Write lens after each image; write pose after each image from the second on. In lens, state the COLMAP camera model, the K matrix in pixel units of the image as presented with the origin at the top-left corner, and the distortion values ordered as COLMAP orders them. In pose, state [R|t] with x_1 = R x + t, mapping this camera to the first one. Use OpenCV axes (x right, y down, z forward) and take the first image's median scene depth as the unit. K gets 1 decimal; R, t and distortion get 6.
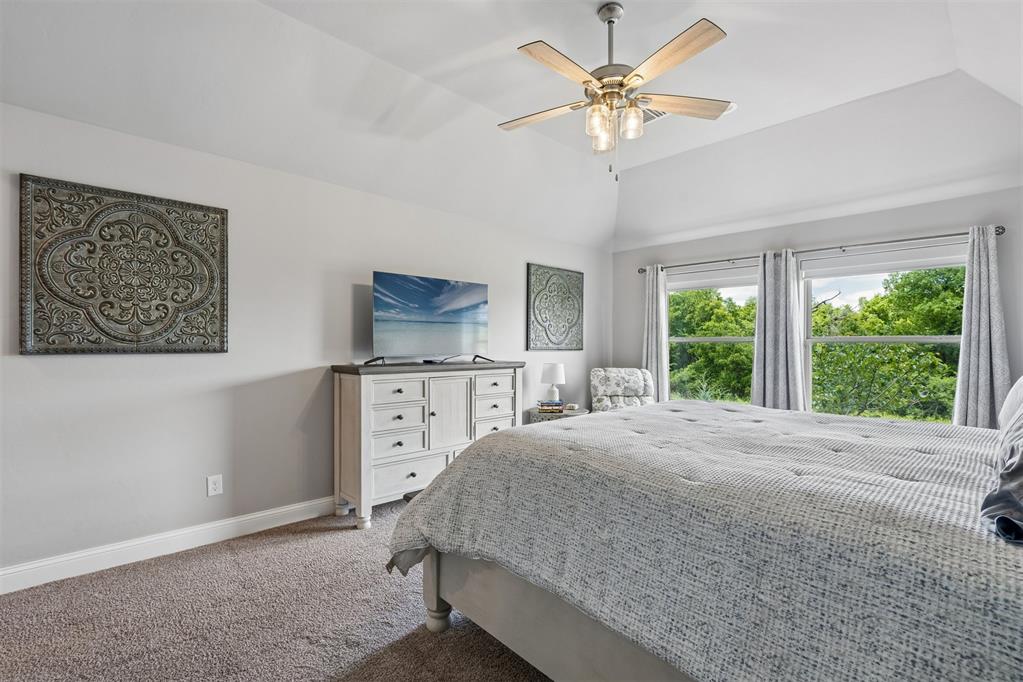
lens RADIAL K [[464.0, 0, 508.3], [0, 464.0, 338.0], [0, 0, 1]] dist [-0.001806, 0.000457]
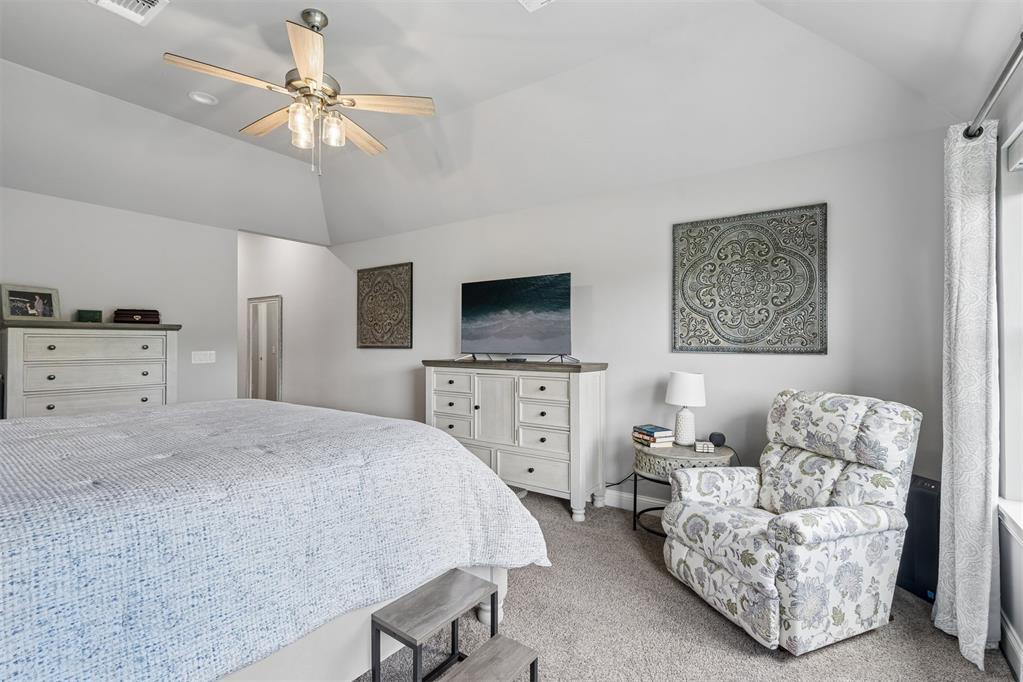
lens RADIAL K [[464.0, 0, 508.3], [0, 464.0, 338.0], [0, 0, 1]] dist [-0.001806, 0.000457]
pose [[0.199525, -0.015398, -0.979772, 0.661688], [0.012951, 0.999831, -0.013076, 0.011912], [0.979807, -0.010080, 0.199690, 0.618348]]
